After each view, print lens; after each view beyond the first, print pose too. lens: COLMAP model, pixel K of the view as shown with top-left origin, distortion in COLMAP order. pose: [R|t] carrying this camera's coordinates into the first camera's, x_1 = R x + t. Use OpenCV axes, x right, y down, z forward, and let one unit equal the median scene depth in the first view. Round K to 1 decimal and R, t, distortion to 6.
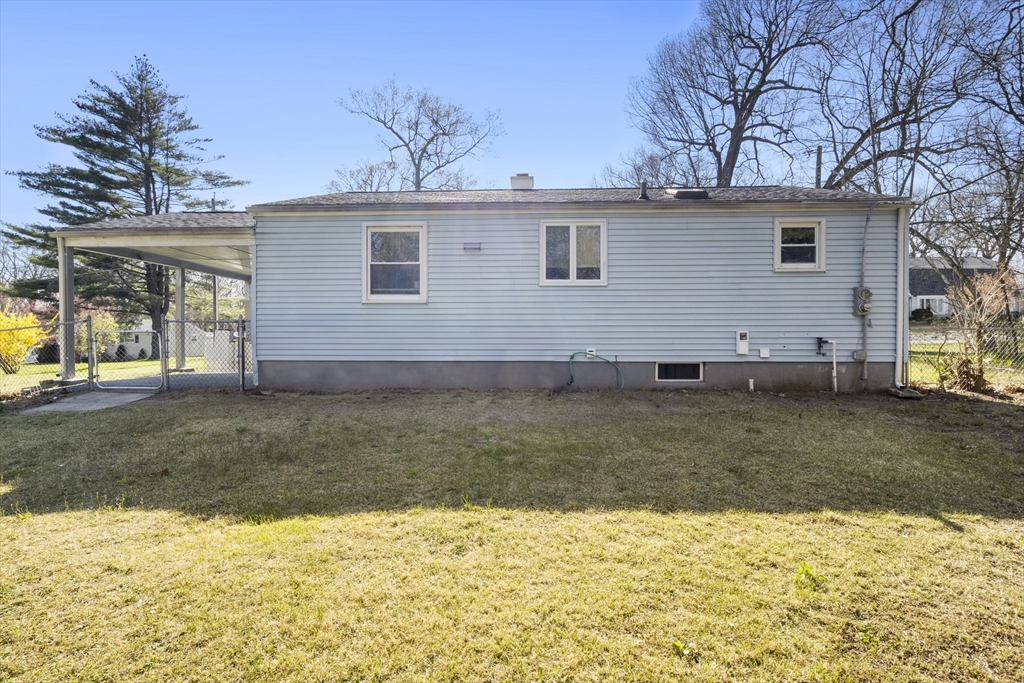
lens RADIAL K [[508.8, 0, 464.5], [0, 508.8, 331.0], [0, 0, 1]] dist [-0.007741, -0.001209]
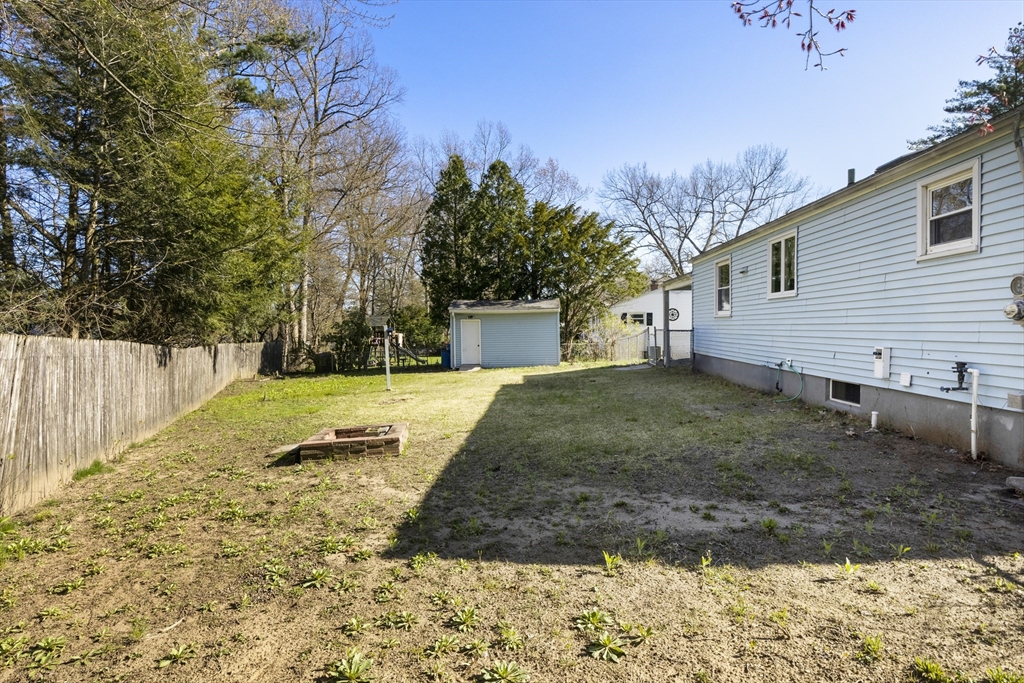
lens RADIAL K [[508.8, 0, 511.4], [0, 508.8, 335.1], [0, 0, 1]] dist [-0.007741, -0.001209]
pose [[-0.008174, 0.014809, -0.999857, 1.259275], [0.008708, 0.999853, 0.014737, -0.032046], [0.999929, -0.008586, -0.008302, 0.452568]]
